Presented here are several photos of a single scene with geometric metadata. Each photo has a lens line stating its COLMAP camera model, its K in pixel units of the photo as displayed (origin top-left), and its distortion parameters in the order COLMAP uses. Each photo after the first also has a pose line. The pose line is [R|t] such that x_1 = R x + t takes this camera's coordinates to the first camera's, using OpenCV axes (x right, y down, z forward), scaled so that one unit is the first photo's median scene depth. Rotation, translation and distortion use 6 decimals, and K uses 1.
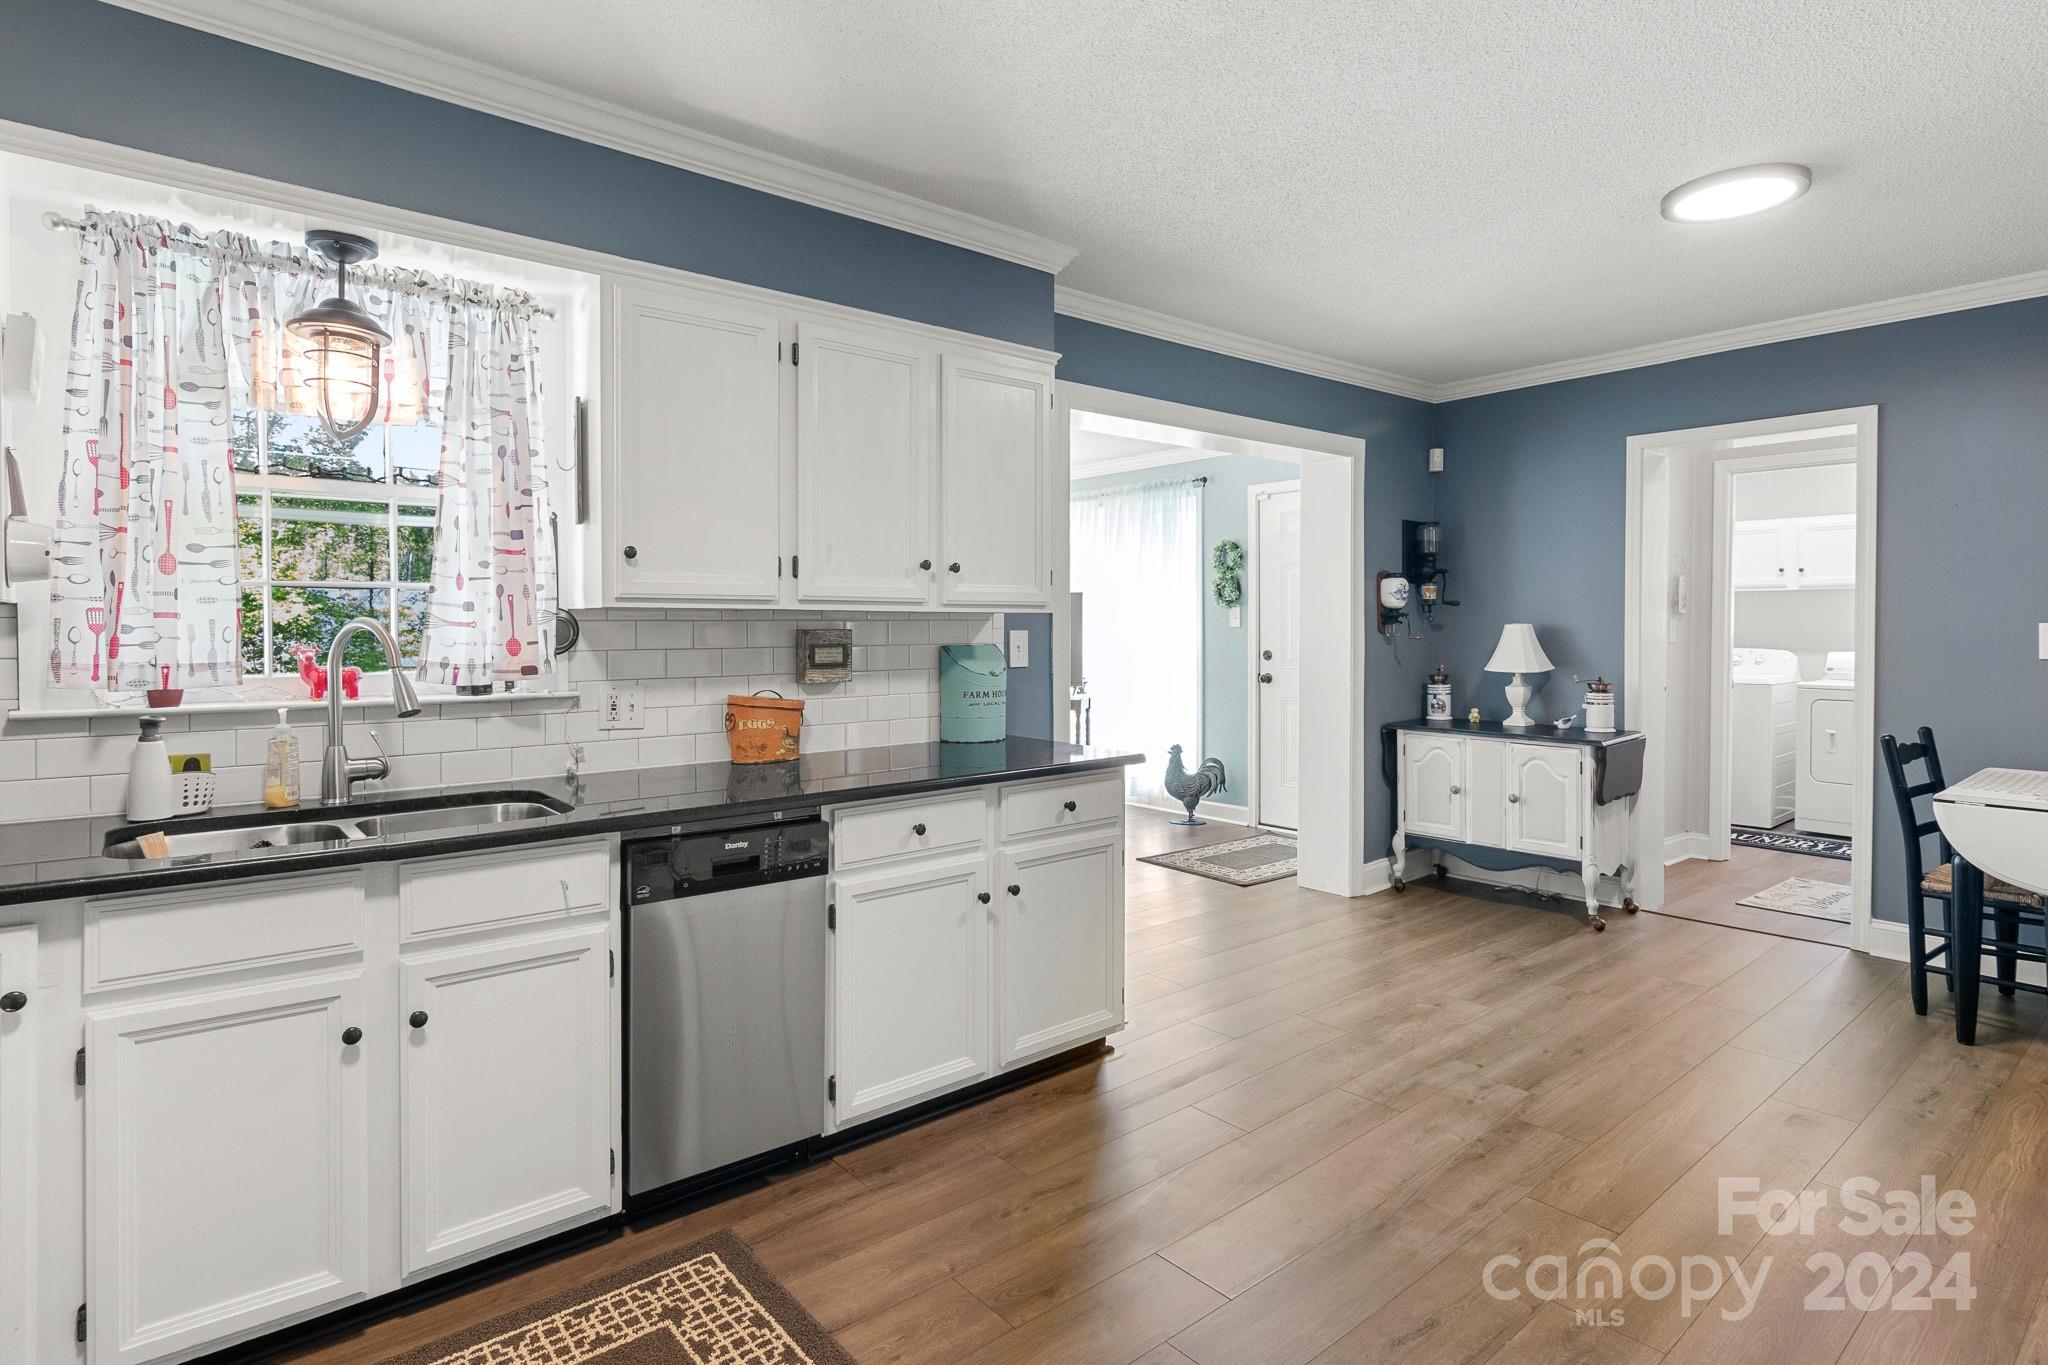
lens RADIAL K [[1057.7, 0, 1030.9], [0, 1057.7, 634.2], [0, 0, 1]] dist [0.001486, 0.000459]
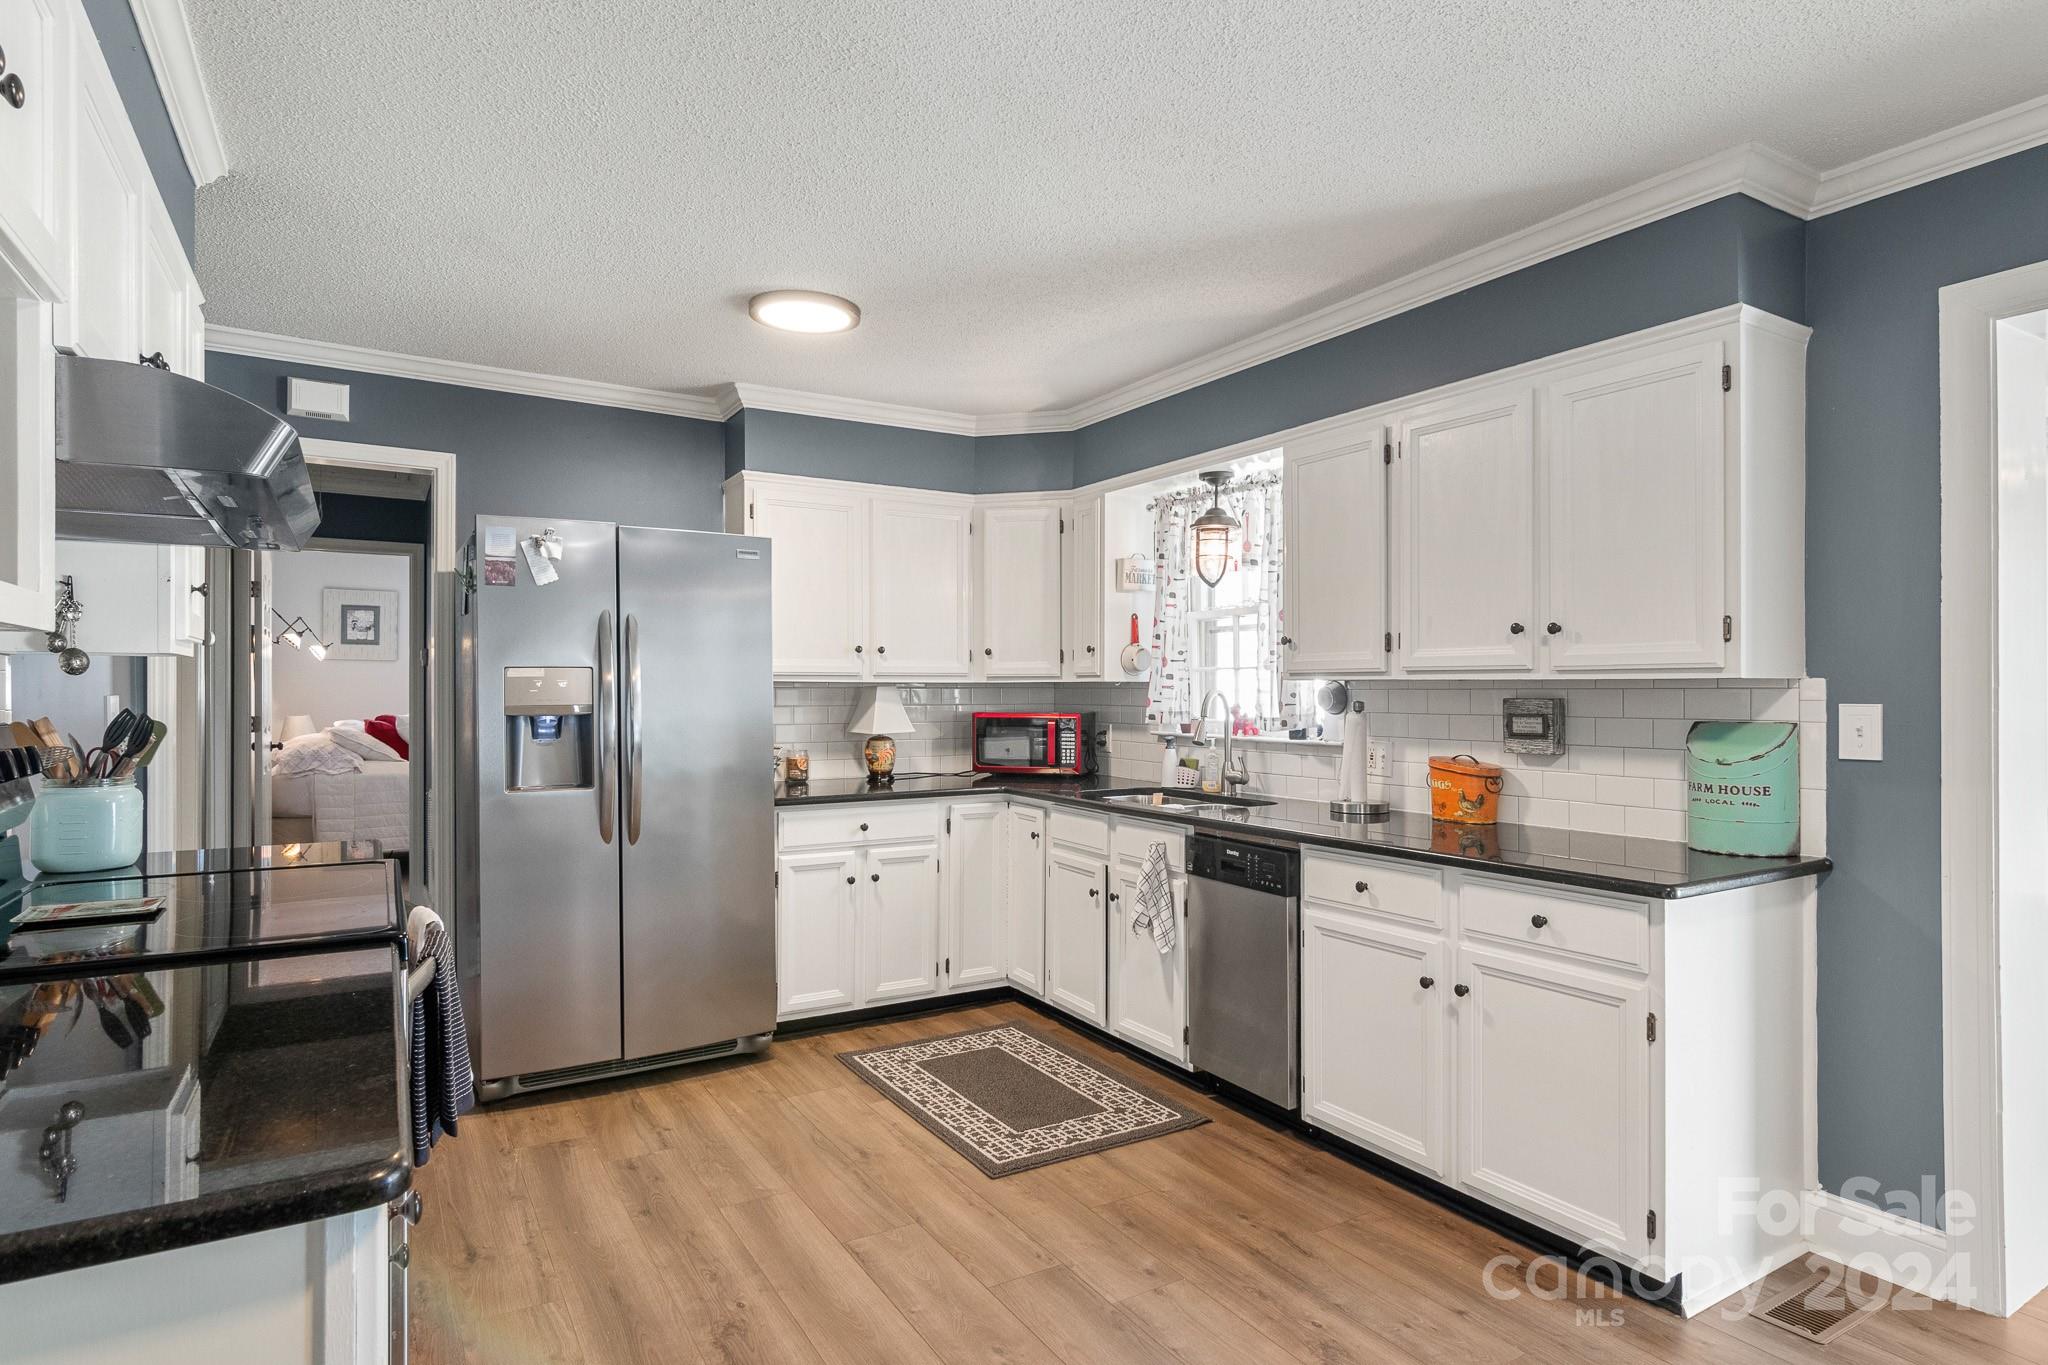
lens RADIAL K [[1117.0, 0, 1045.5], [0, 1117.0, 686.1], [0, 0, 1]] dist [-0.002160, 0.000335]
pose [[-0.147178, -0.004641, -0.989099, 1.096705], [-0.014347, 0.999894, -0.002557, -0.008639], [0.989006, 0.013815, -0.147229, 0.889698]]
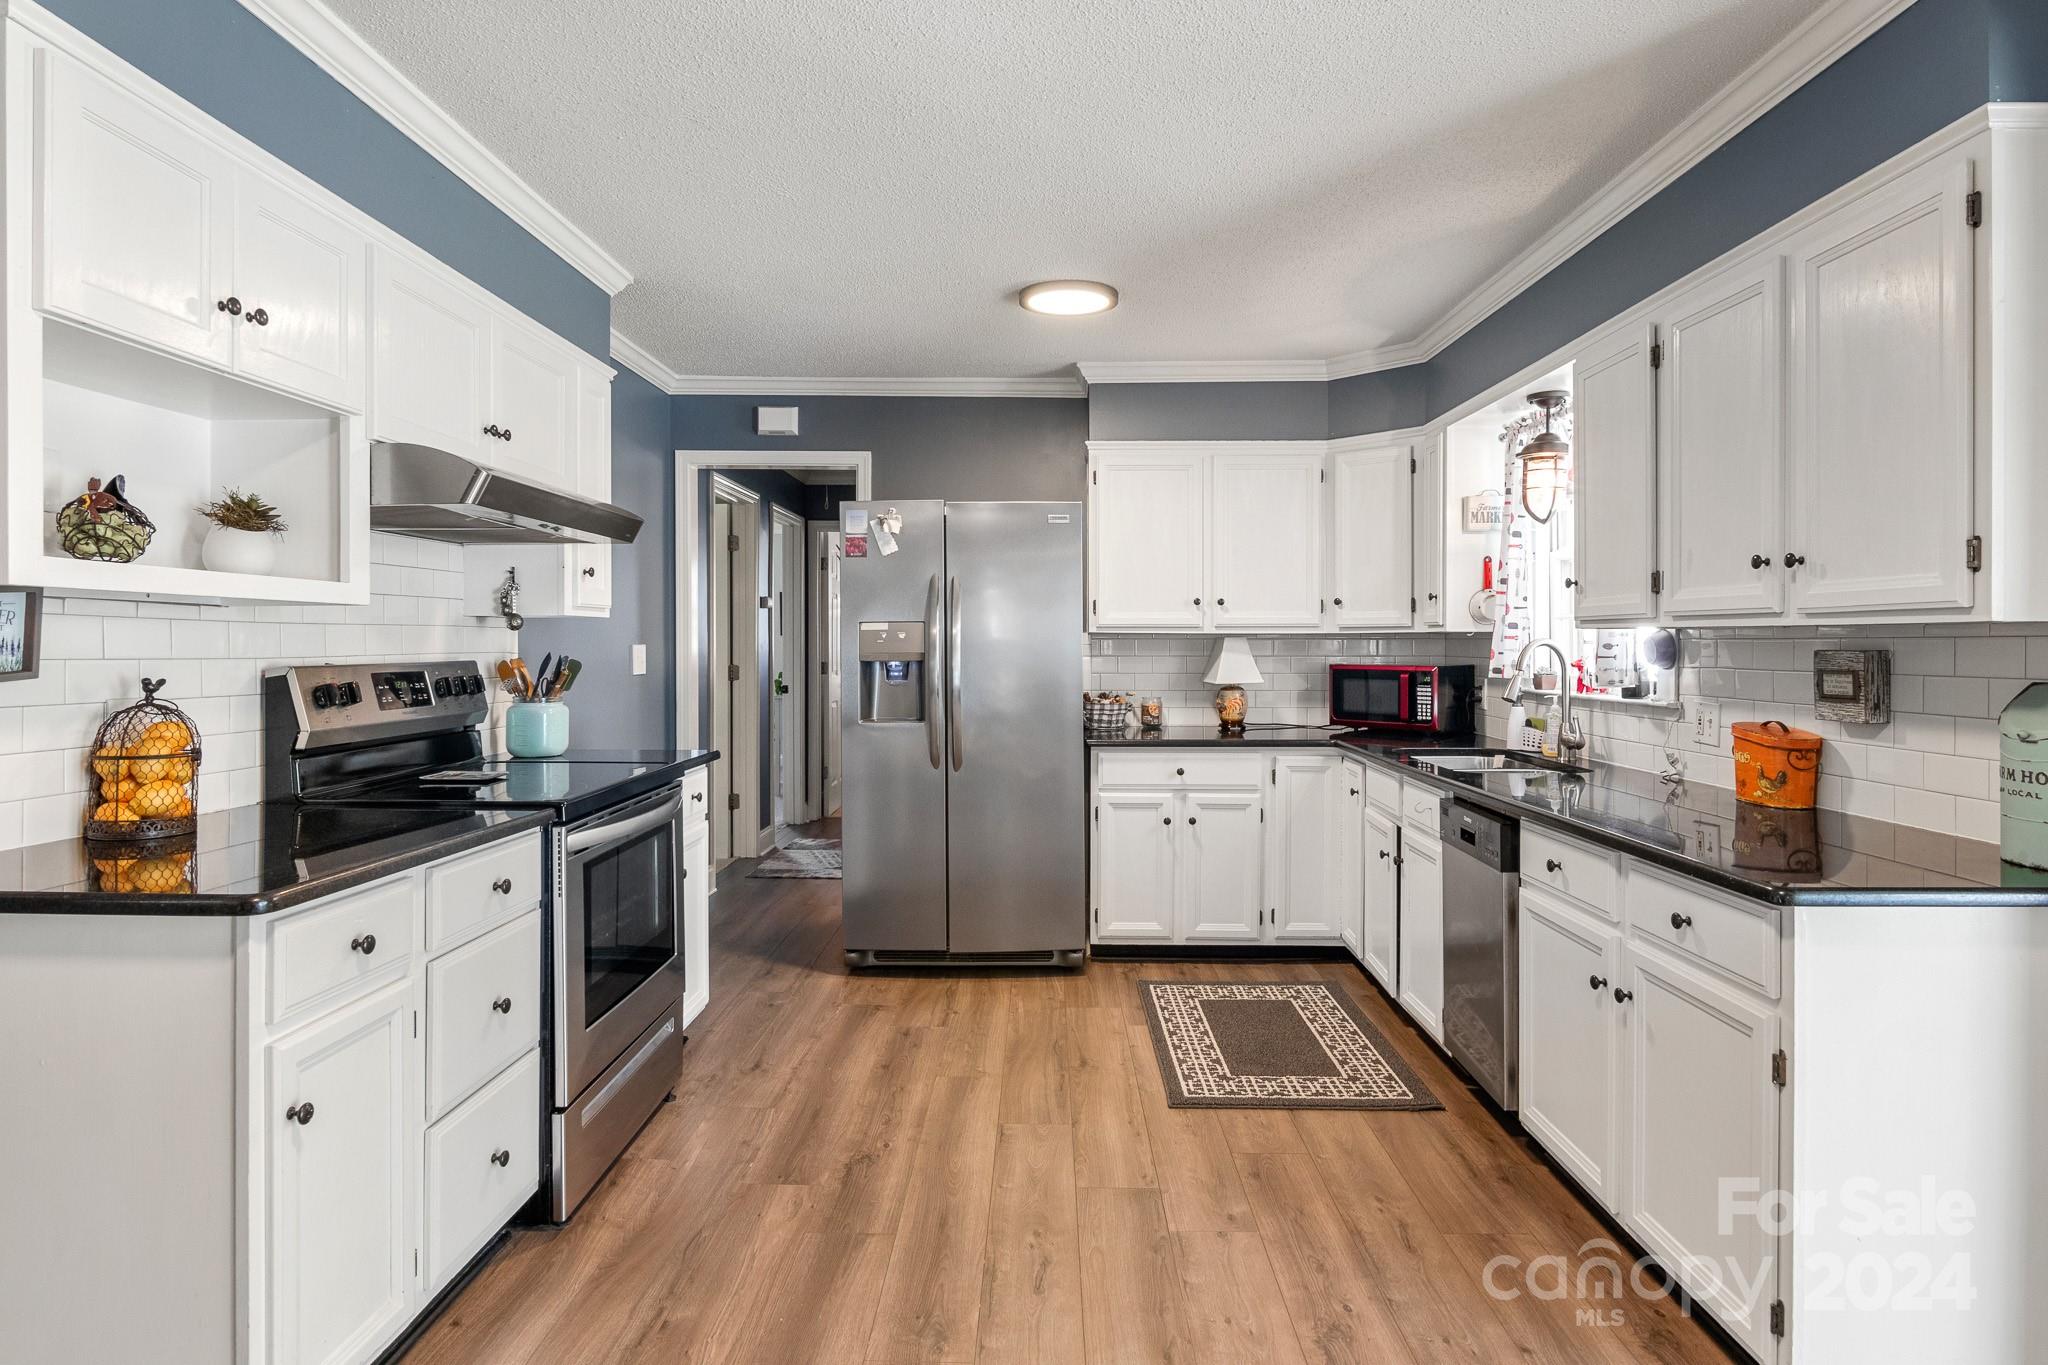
lens RADIAL K [[1138.6, 0, 1023.2], [0, 1138.6, 645.5], [0, 0, 1]] dist [-0.002749, -0.001019]
pose [[-0.660363, 0.000613, -0.750947, 0.986405], [-0.011655, 0.999871, 0.011065, -0.012386], [0.750856, 0.016059, -0.660270, 1.366059]]
